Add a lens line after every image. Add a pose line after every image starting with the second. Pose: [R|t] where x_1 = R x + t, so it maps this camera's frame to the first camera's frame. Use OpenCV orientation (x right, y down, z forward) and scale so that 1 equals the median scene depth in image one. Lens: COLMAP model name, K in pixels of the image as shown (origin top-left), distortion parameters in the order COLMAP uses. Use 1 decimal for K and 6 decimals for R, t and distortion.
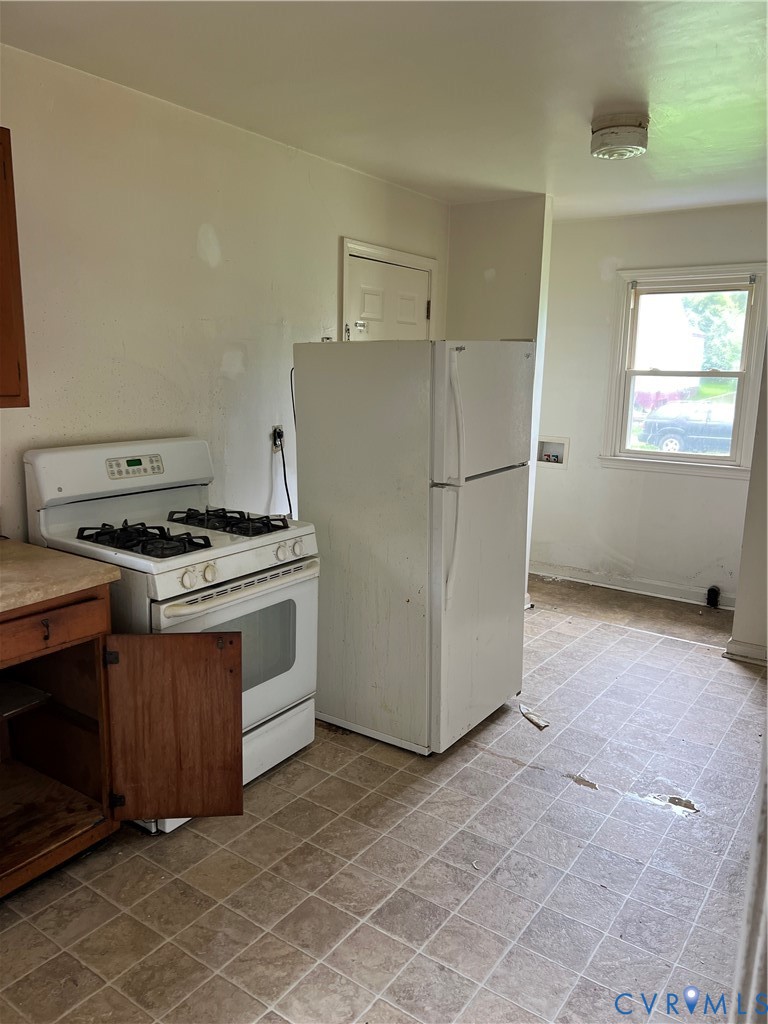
lens RADIAL K [[774.2, 0, 384.0], [0, 774.2, 512.0], [0, 0, 1]] dist [0.075840, -0.077182]
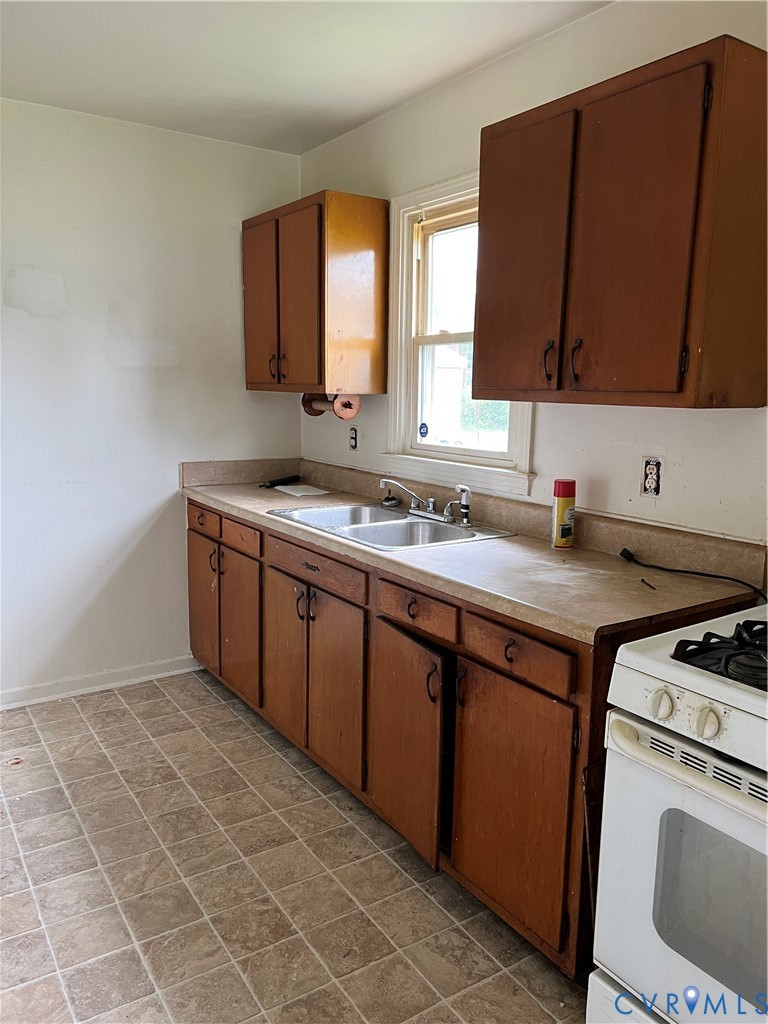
lens RADIAL K [[769.2, 0, 366.9], [0, 769.2, 513.3], [0, 0, 1]] dist [0.079587, -0.095455]
pose [[-0.383863, 0.126444, -0.914692, 0.342832], [-0.200608, 0.955501, 0.216273, -0.129057], [0.901335, 0.266514, -0.341416, 0.945145]]
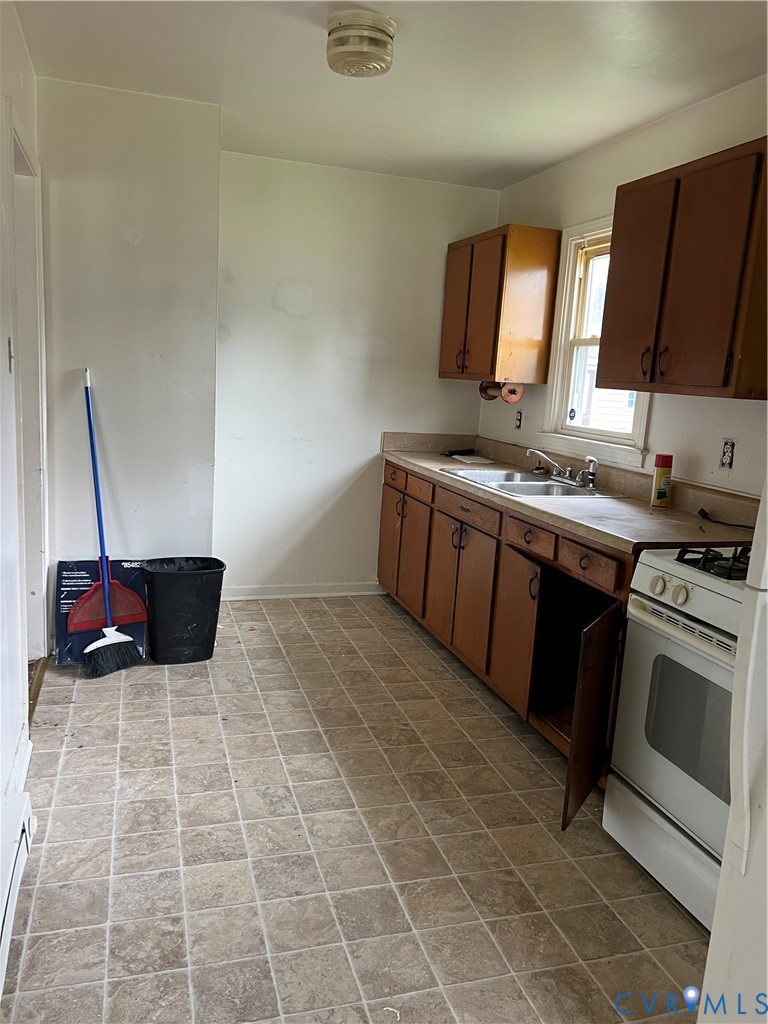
lens RADIAL K [[763.2, 0, 363.6], [0, 763.2, 511.4], [0, 0, 1]] dist [0.006616, -0.002168]
pose [[-0.624834, 0.083363, -0.776294, 0.620864], [-0.219450, 0.935448, 0.277088, -0.157930], [0.749282, 0.343492, -0.566206, 1.191534]]
